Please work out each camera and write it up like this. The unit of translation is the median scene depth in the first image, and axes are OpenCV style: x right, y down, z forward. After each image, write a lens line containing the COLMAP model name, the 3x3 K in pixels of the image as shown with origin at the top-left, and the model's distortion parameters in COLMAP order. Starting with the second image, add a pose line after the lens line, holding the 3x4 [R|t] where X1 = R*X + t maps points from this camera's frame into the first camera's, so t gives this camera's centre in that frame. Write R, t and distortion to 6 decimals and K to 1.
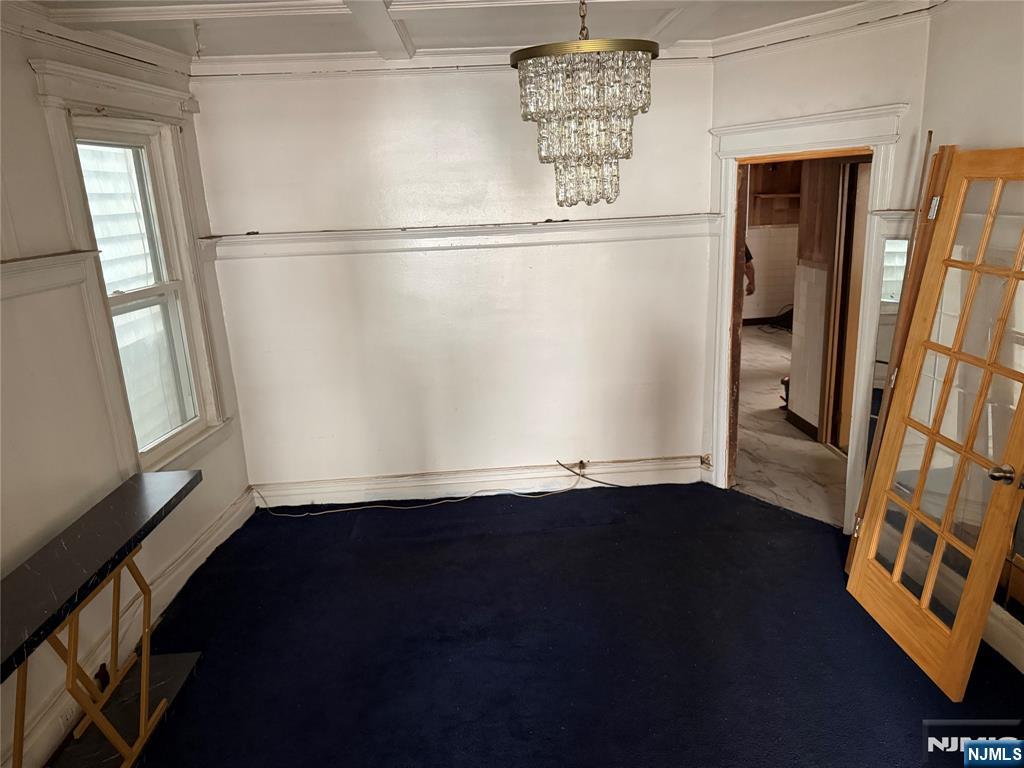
lens RADIAL K [[739.5, 0, 512.0], [0, 739.5, 384.0], [0, 0, 1]] dist [0.122555, -0.147438]
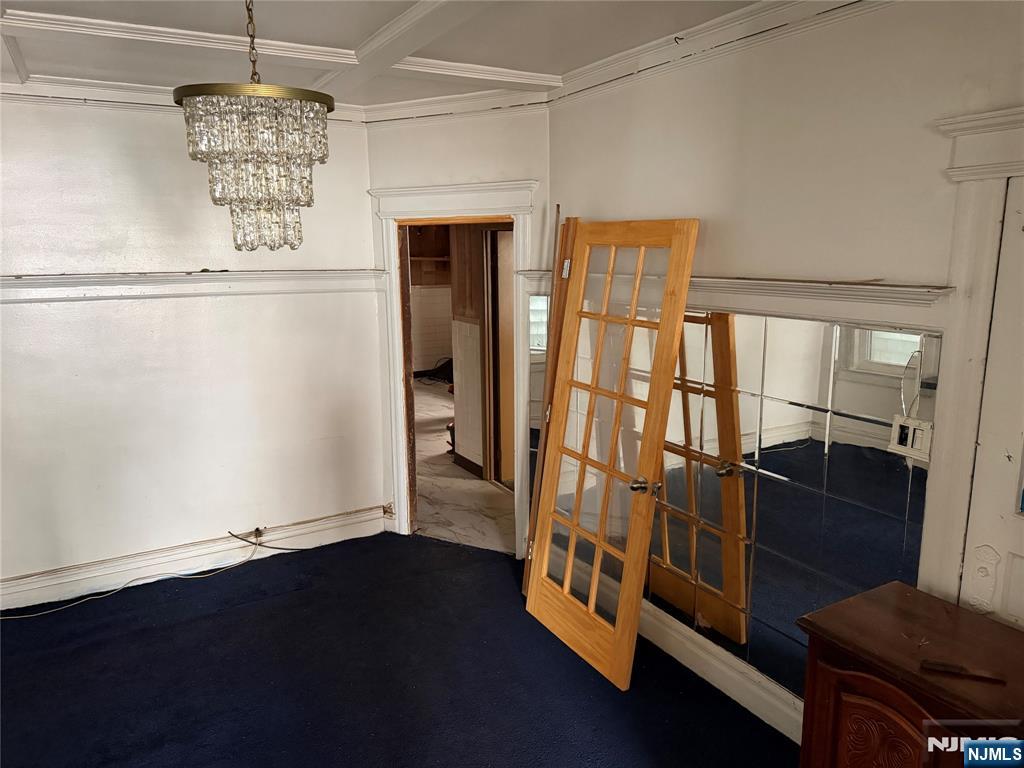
lens RADIAL K [[739.5, 0, 512.0], [0, 739.5, 384.0], [0, 0, 1]] dist [0.122555, -0.147438]
pose [[0.896321, -0.046676, 0.440943, -0.036824], [0.081259, 0.994894, -0.059864, 0.009442], [-0.435897, 0.089488, 0.895536, 0.008929]]
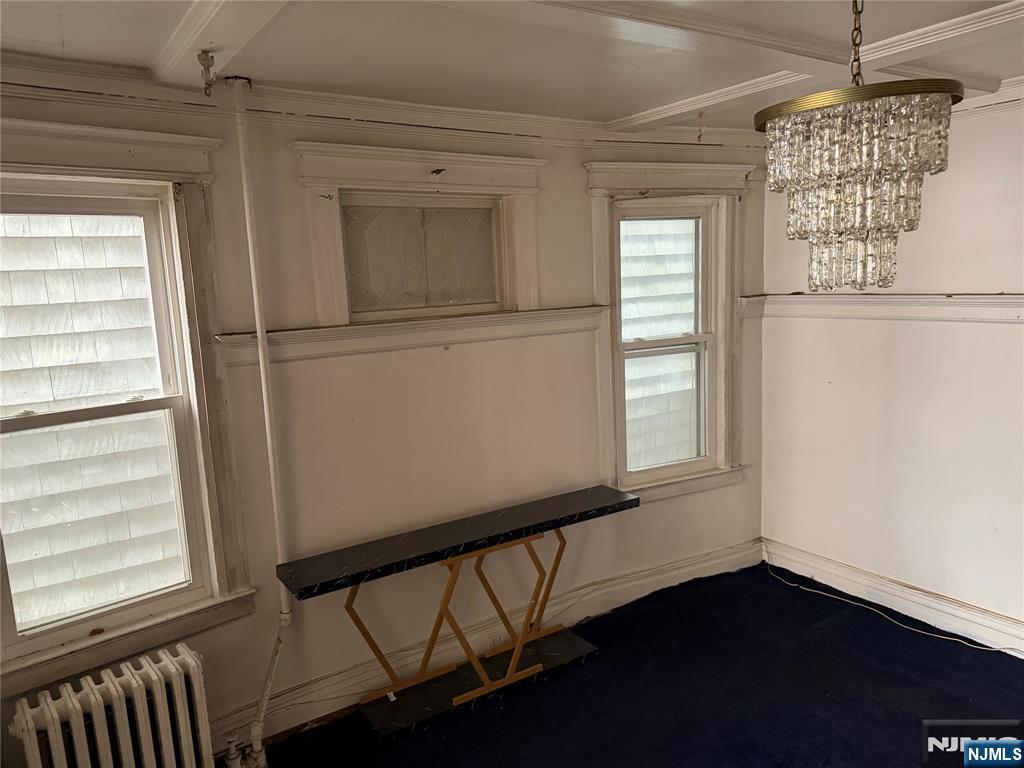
lens RADIAL K [[739.5, 0, 512.0], [0, 739.5, 384.0], [0, 0, 1]] dist [0.122555, -0.147438]
pose [[0.513629, 0.154900, -0.843914, 0.400164], [-0.196415, 0.978678, 0.060093, -0.082009], [0.835229, 0.134892, 0.533102, 0.198199]]
